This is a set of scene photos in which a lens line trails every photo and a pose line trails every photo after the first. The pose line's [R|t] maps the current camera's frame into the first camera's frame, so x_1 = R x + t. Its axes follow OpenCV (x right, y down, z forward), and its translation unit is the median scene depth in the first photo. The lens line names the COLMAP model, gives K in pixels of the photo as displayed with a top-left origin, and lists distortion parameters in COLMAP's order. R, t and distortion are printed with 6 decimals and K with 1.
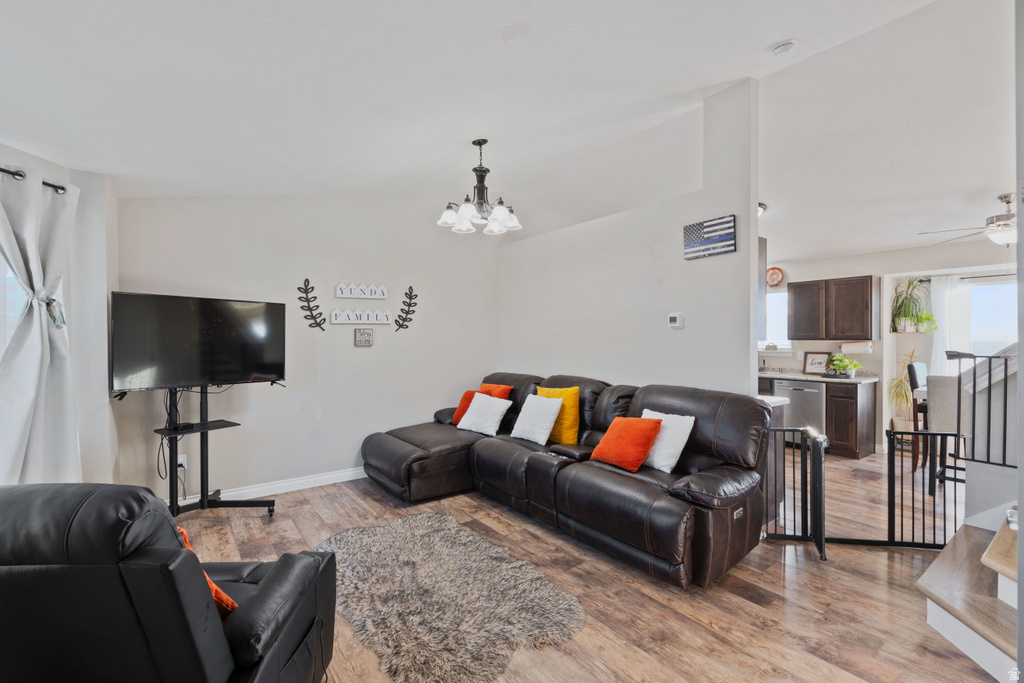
lens RADIAL K [[457.7, 0, 514.7], [0, 457.7, 343.5], [0, 0, 1]] dist [-0.005381, 0.000441]
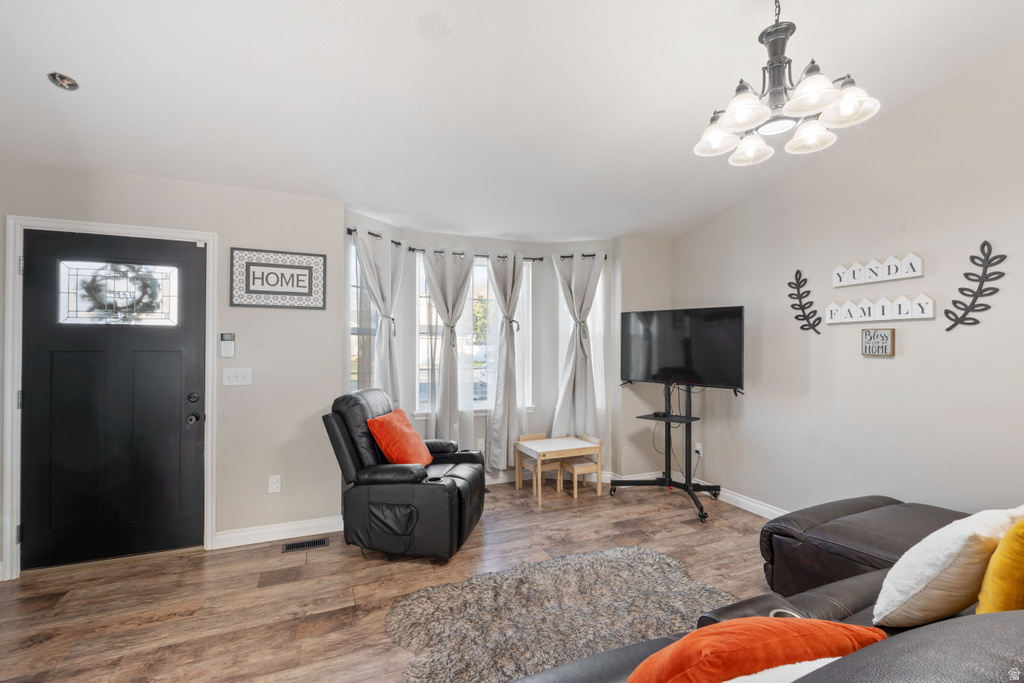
lens RADIAL K [[457.7, 0, 515.8], [0, 457.7, 341.9], [0, 0, 1]] dist [-0.005381, 0.000441]
pose [[-0.254057, -0.001067, -0.967189, 0.448699], [-0.005660, 0.999984, 0.000384, -0.012079], [0.967173, 0.005571, -0.254059, 0.712210]]
